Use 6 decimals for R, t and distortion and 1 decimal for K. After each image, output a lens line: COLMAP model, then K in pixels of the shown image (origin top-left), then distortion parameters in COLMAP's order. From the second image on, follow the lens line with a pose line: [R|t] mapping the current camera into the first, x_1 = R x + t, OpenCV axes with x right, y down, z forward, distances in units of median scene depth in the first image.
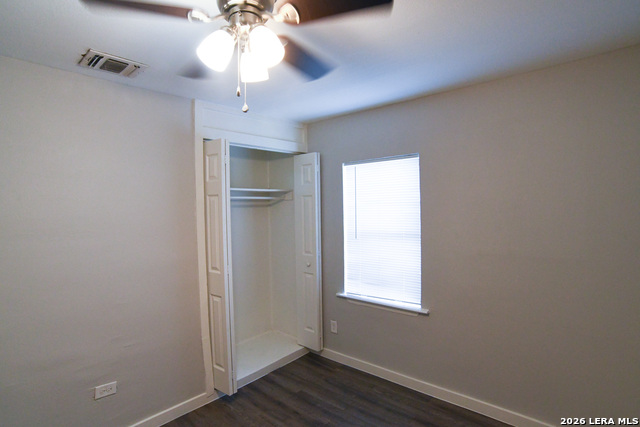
lens RADIAL K [[327.0, 0, 316.5], [0, 327.0, 210.4], [0, 0, 1]] dist [-0.107514, 0.051249]
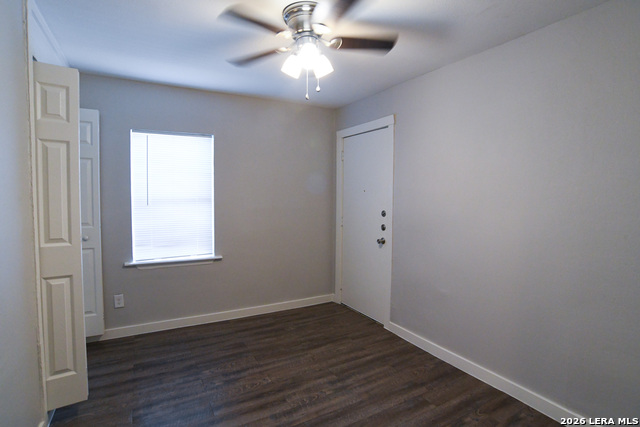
lens RADIAL K [[327.0, 0, 316.5], [0, 327.0, 210.4], [0, 0, 1]] dist [-0.107514, 0.051249]
pose [[0.319958, -0.024808, 0.947107, -0.661186], [0.001910, 0.999672, 0.025540, 0.078479], [-0.947430, -0.006362, 0.319901, 0.173037]]
